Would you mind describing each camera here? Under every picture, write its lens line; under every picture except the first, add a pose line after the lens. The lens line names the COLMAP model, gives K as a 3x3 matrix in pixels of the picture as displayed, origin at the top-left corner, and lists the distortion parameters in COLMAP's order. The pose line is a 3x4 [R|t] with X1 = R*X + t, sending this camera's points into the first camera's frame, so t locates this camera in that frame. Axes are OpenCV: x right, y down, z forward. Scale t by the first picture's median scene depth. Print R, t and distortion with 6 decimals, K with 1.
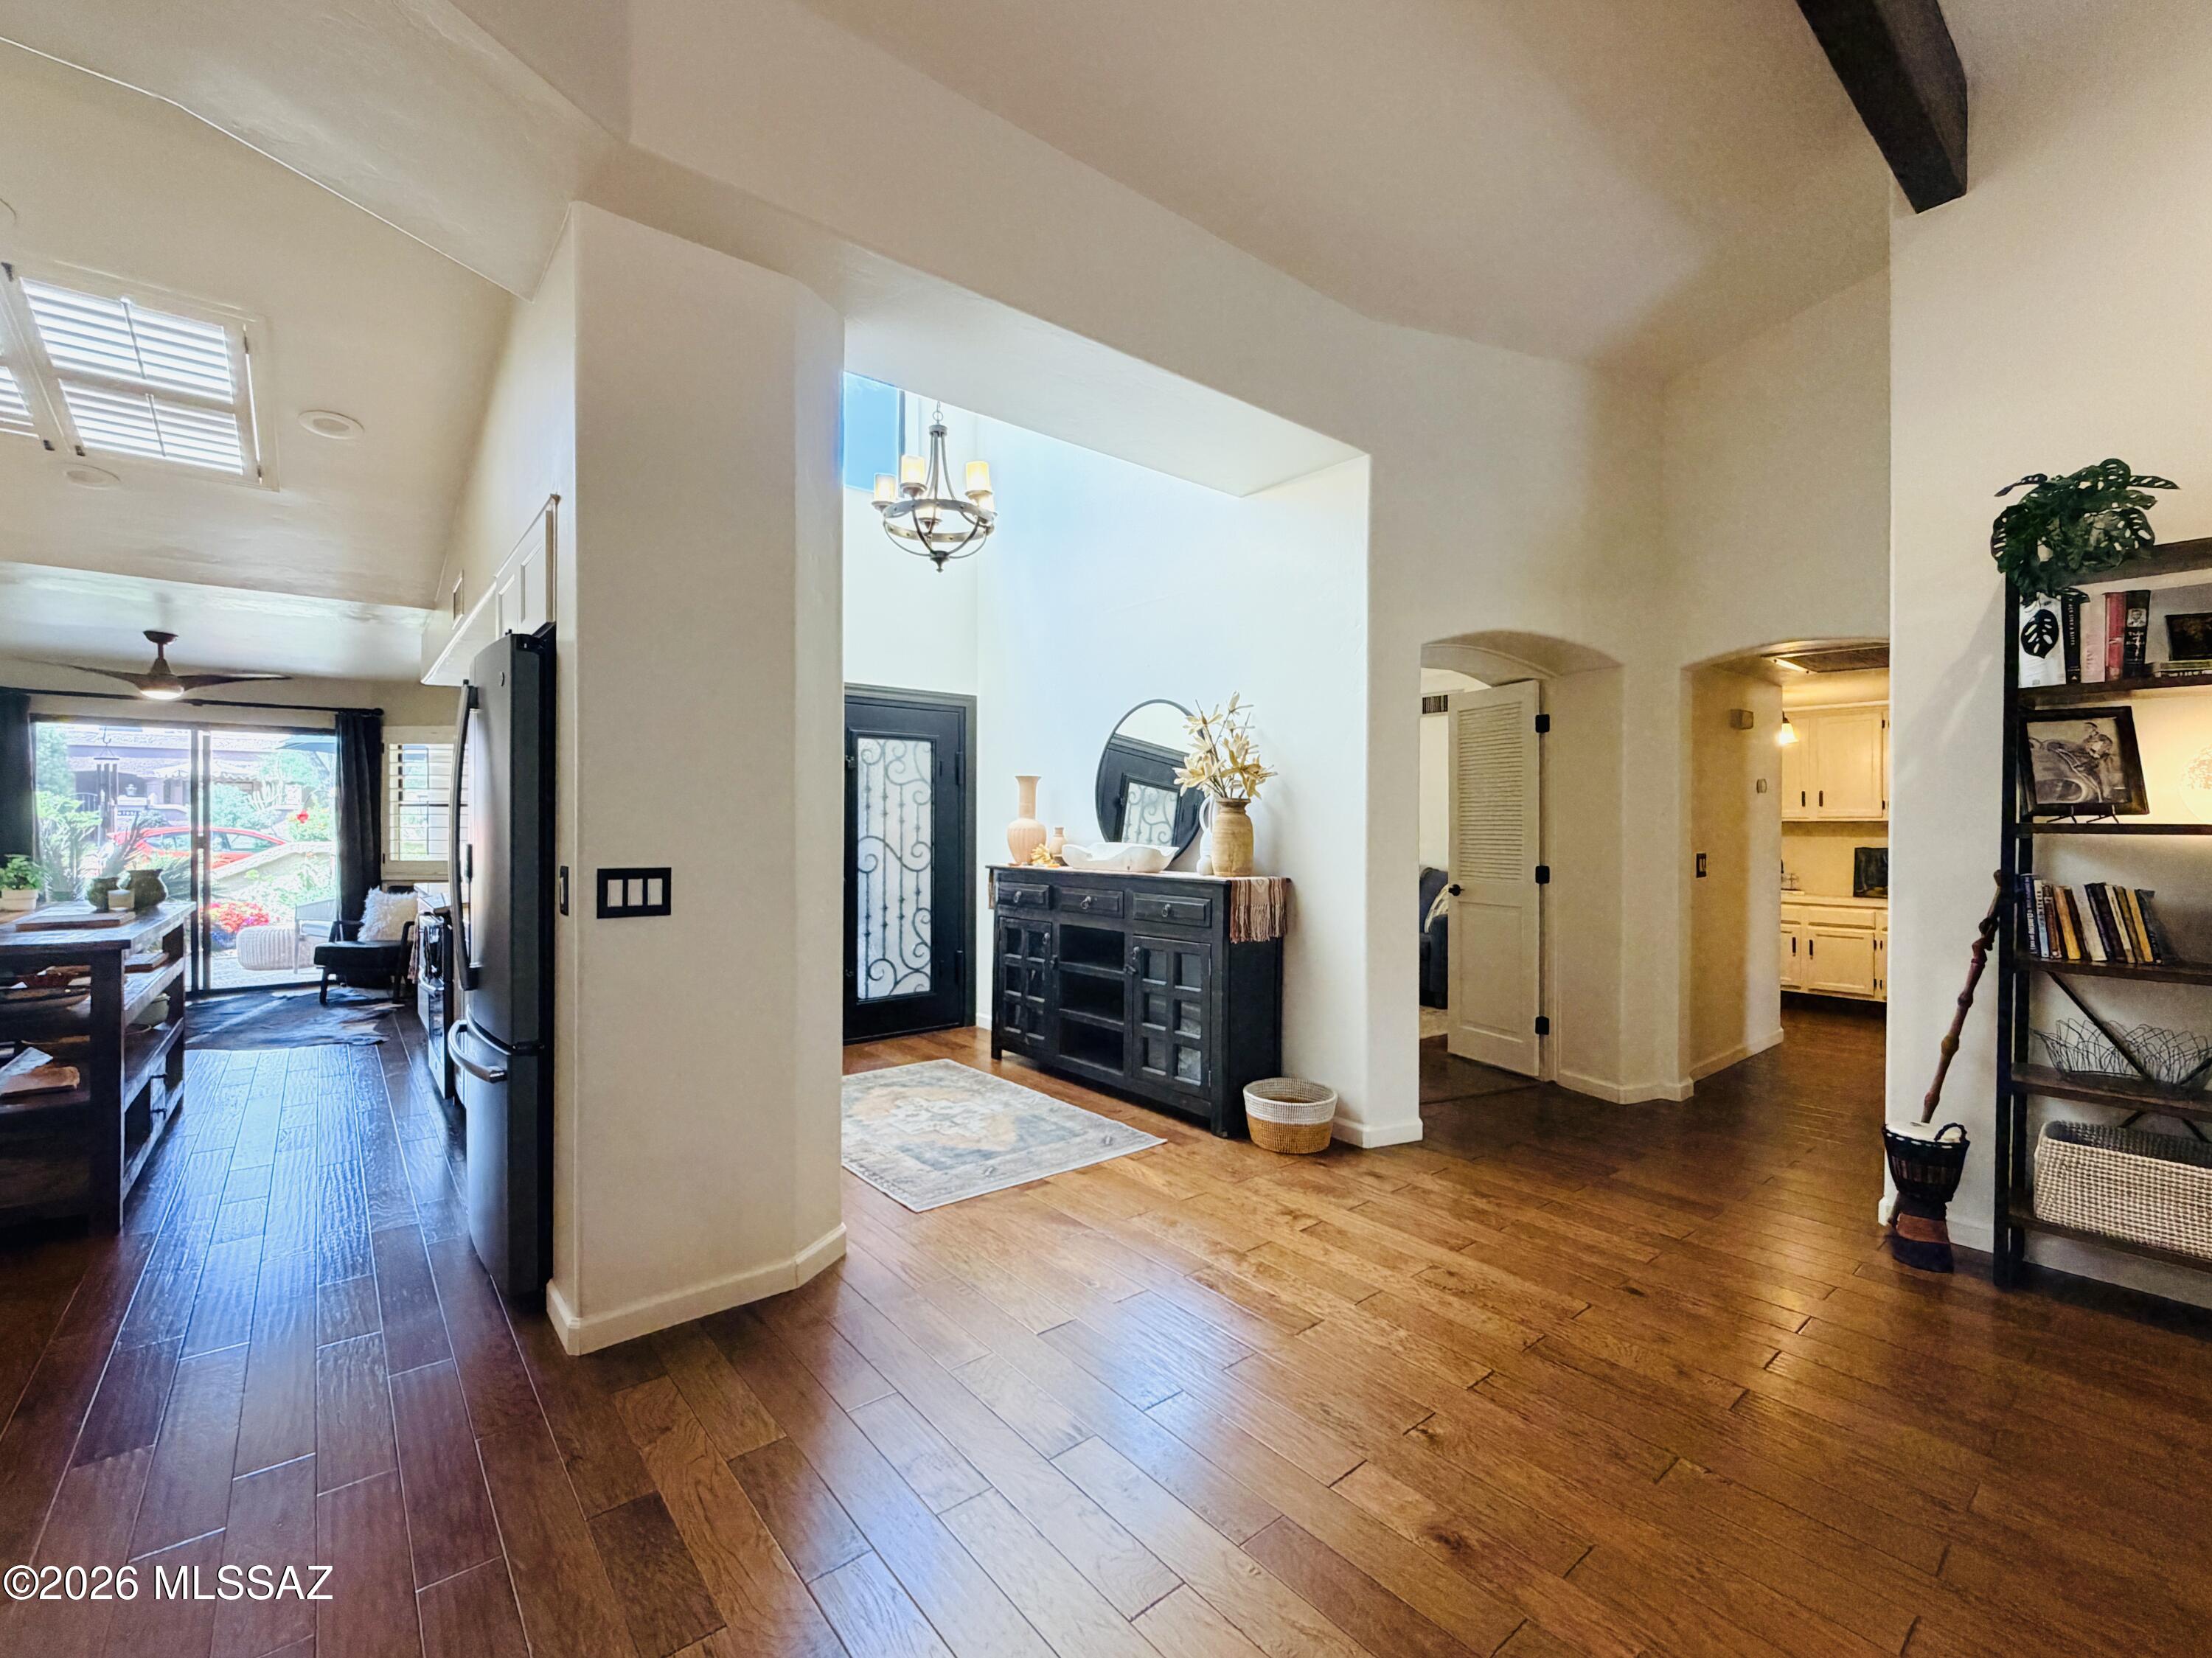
lens RADIAL K [[881.9, 0, 1049.5], [0, 881.9, 834.8], [0, 0, 1]] dist [-0.000392, 0.000423]
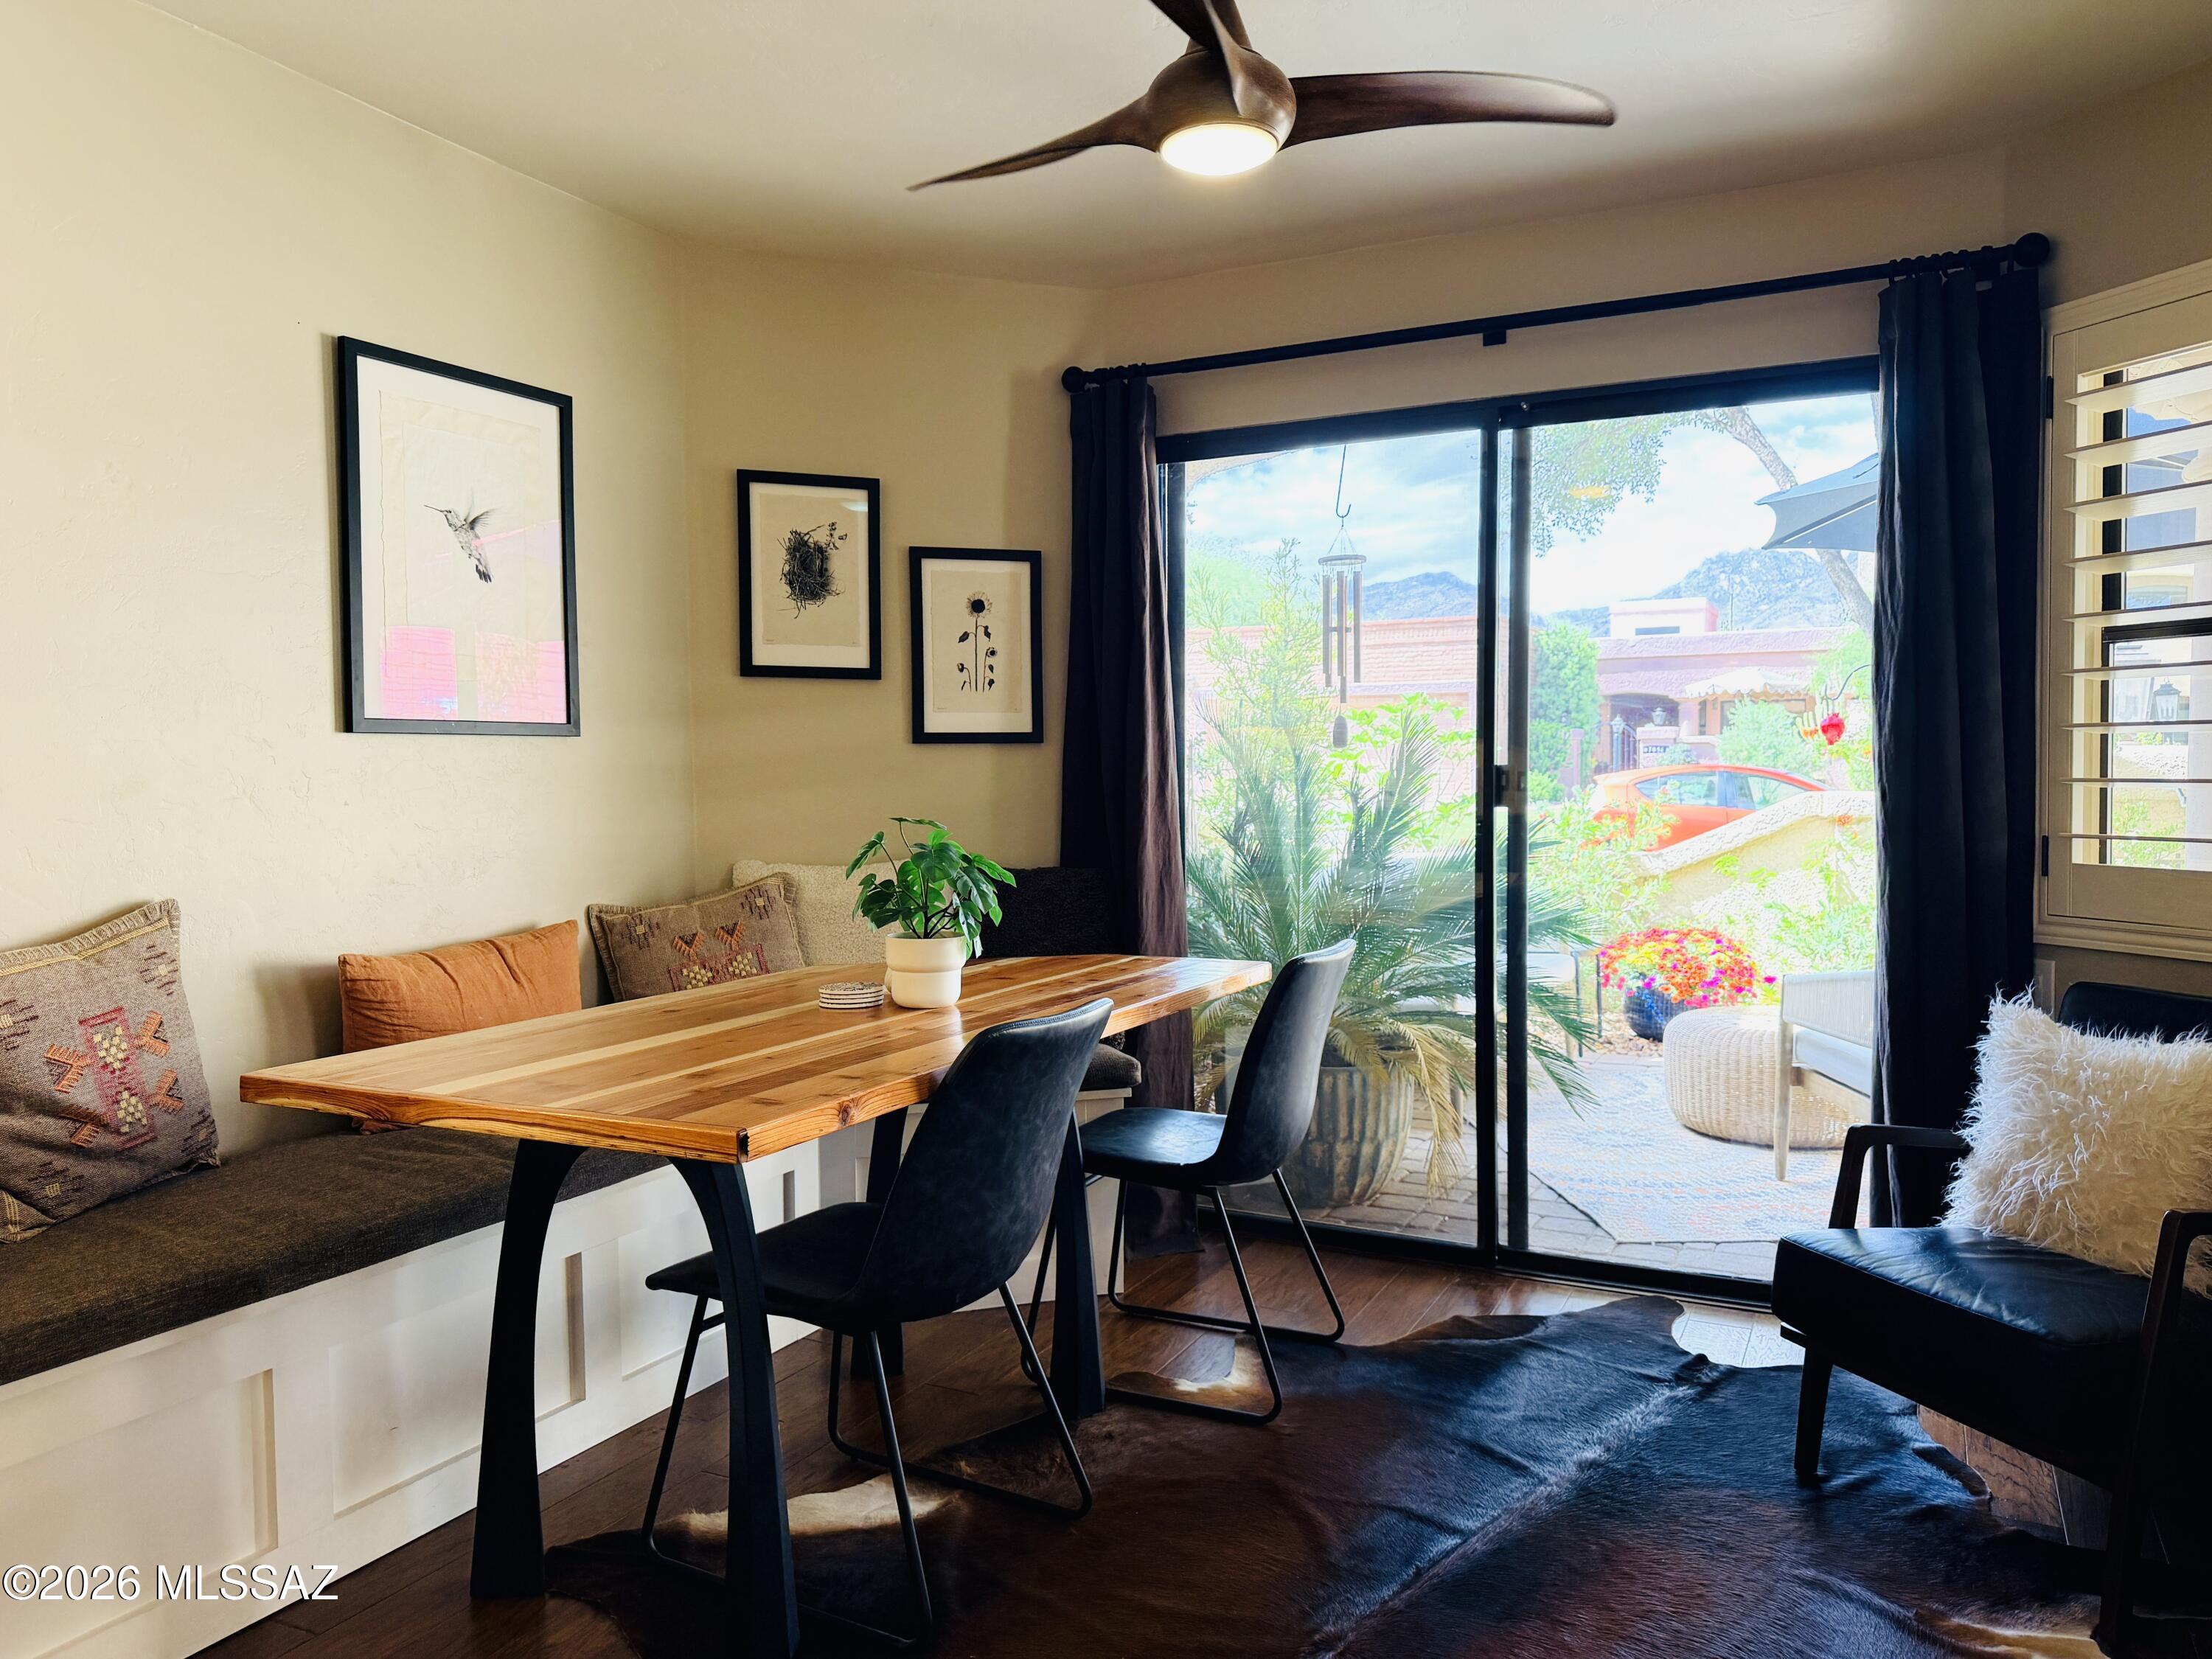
lens RADIAL K [[1565.2, 0, 1111.3], [0, 1565.2, 828.3], [0, 0, 1]] dist [0.002017, 0.006328]
pose [[0.403474, 0.023943, -0.914678, -0.473672], [0.004312, 0.999597, 0.028068, 0.006449], [0.914981, -0.015268, 0.403208, 0.603740]]
